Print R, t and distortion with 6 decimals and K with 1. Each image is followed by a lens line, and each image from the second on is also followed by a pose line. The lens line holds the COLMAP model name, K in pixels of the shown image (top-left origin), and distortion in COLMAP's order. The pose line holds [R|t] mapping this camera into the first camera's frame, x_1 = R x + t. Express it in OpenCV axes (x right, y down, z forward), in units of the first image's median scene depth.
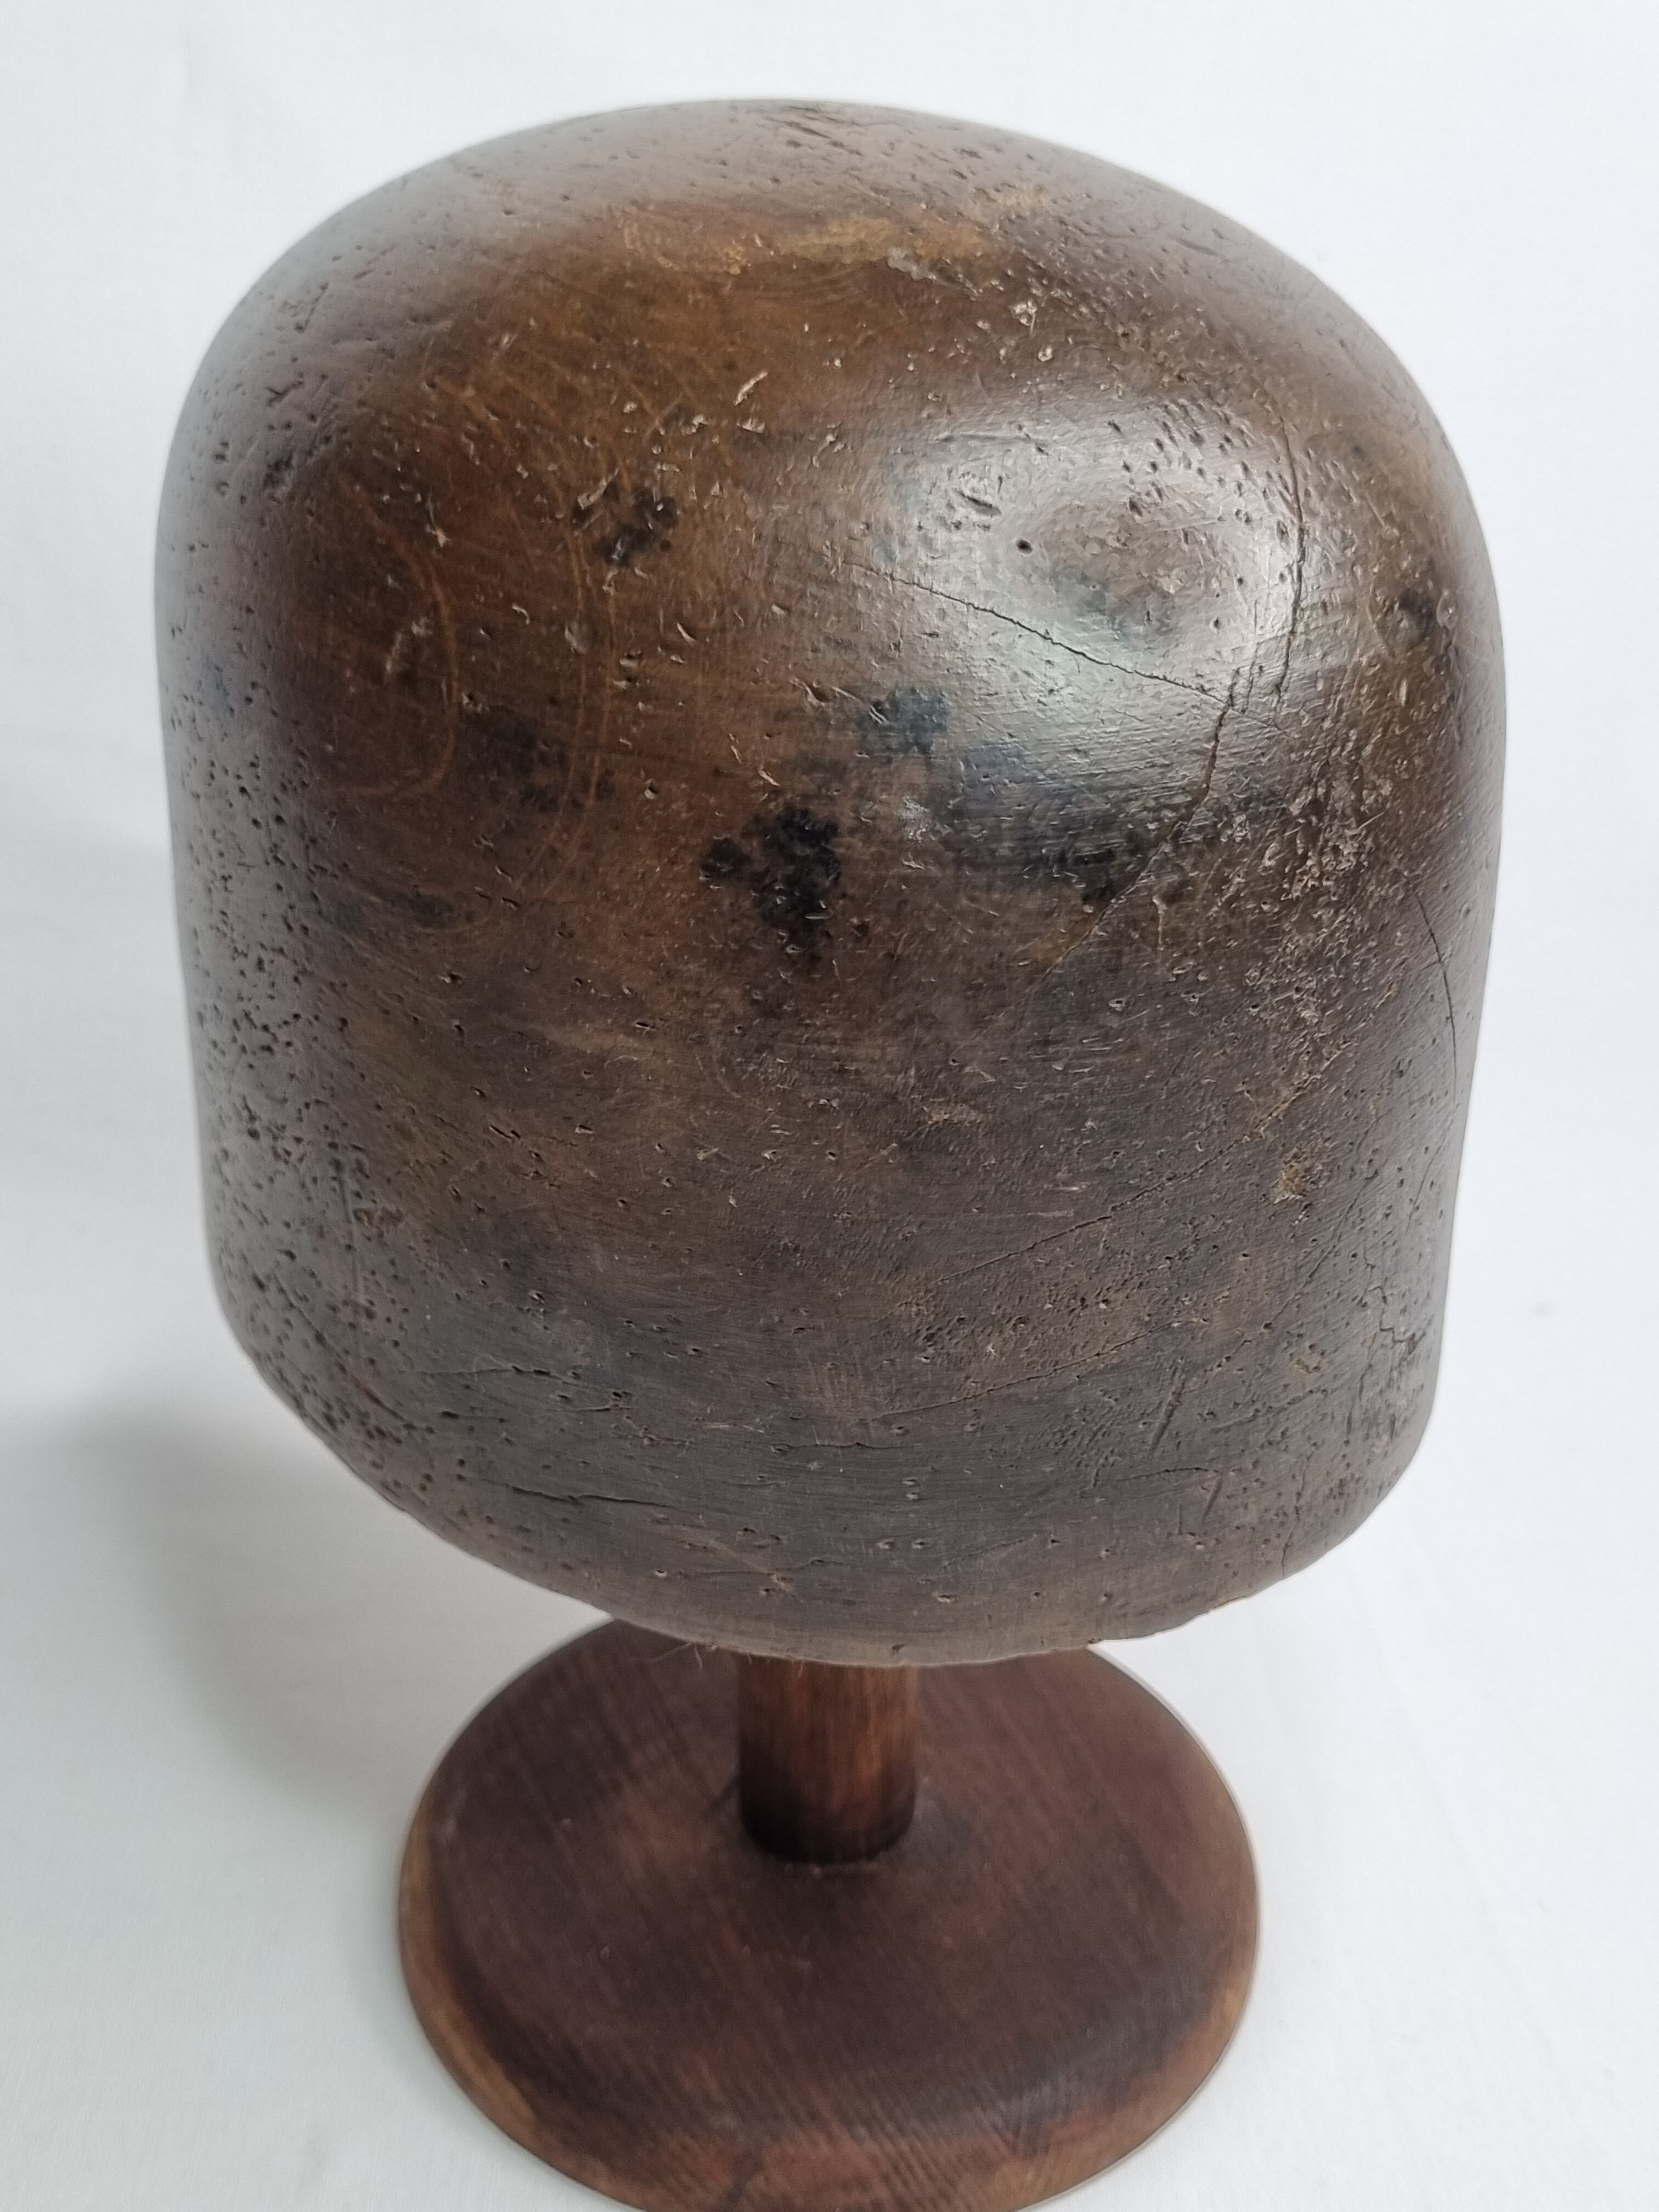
lens RADIAL K [[2741.6, 0, 823.5], [0, 2741.6, 1089.1], [0, 0, 1]] dist [0.005303, 0.001125]
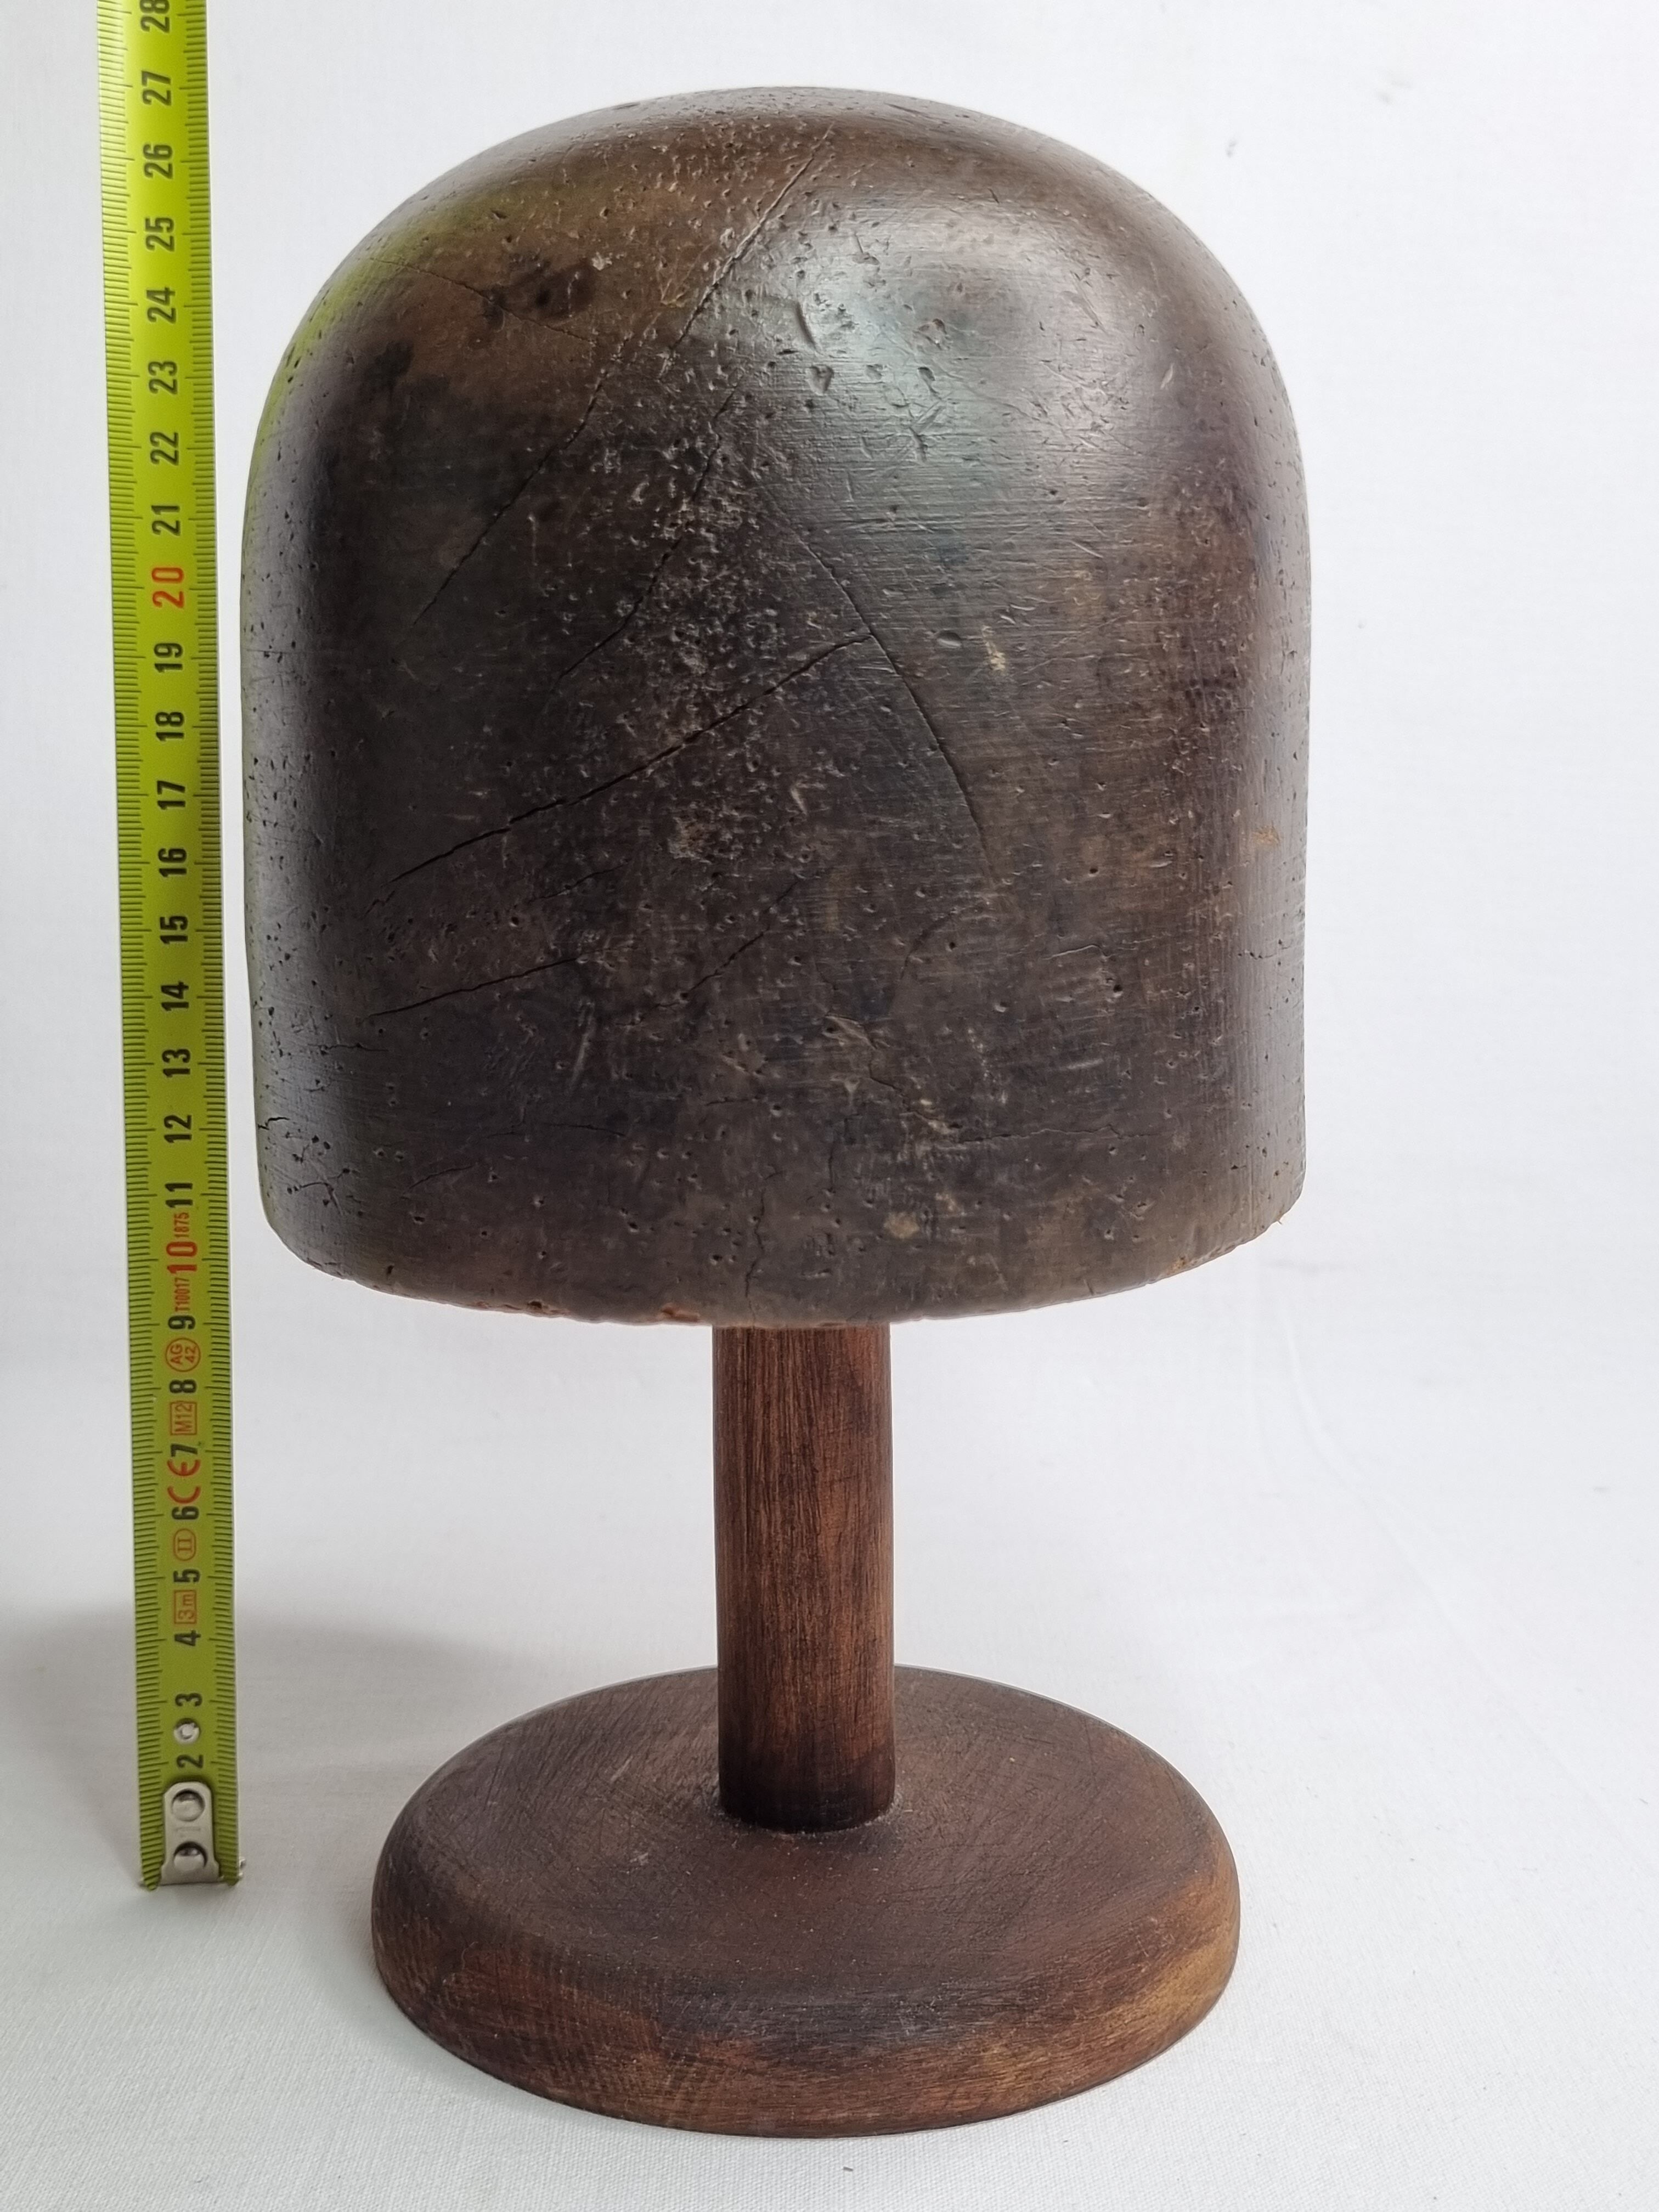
lens RADIAL K [[2600.5, 0, 845.9], [0, 2600.5, 1138.8], [0, 0, 1]] dist [0.020536, -0.028432]
pose [[0.776073, 0.110360, -0.620912, 0.887878], [-0.287702, 0.938100, -0.192860, 0.331828], [0.561193, 0.328311, 0.759785, 0.316592]]
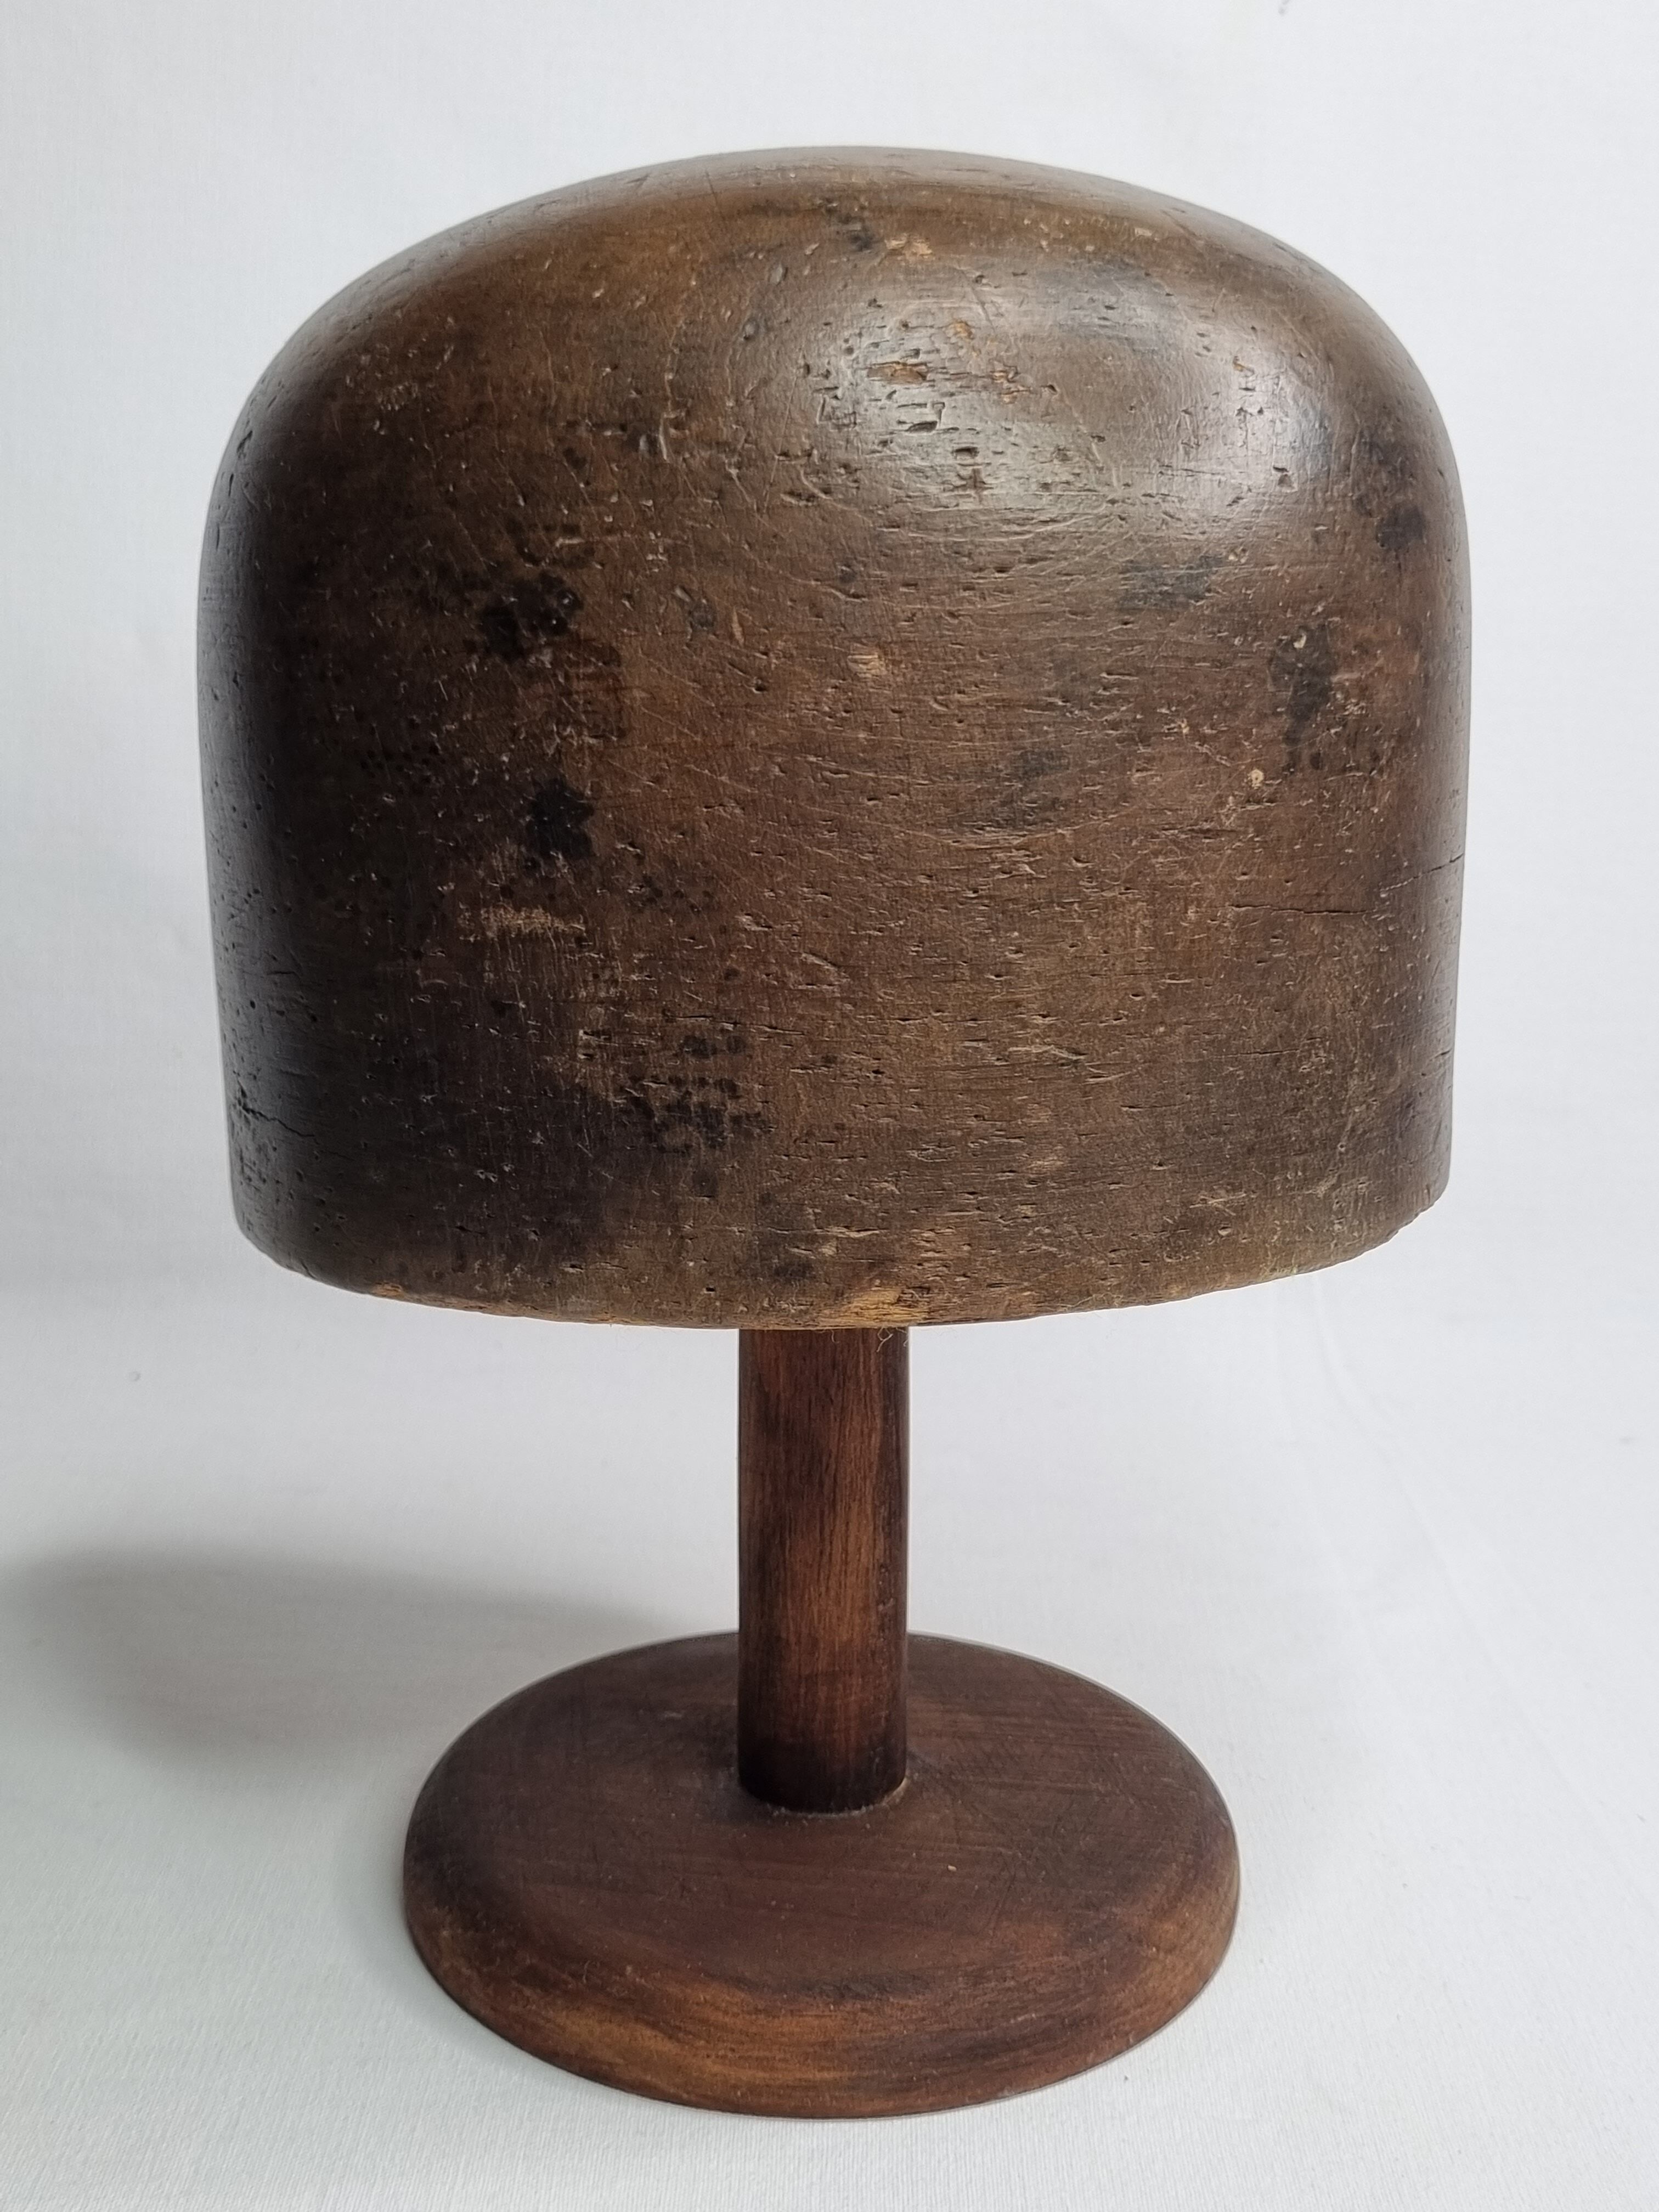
lens RADIAL K [[2736.9, 0, 856.4], [0, 2736.9, 1126.0], [0, 0, 1]] dist [0.010789, -0.049482]
pose [[-0.492209, 0.207969, -0.845269, 1.272736], [-0.406712, 0.803588, 0.434547, -0.609326], [0.769620, 0.557669, -0.310950, 1.842177]]
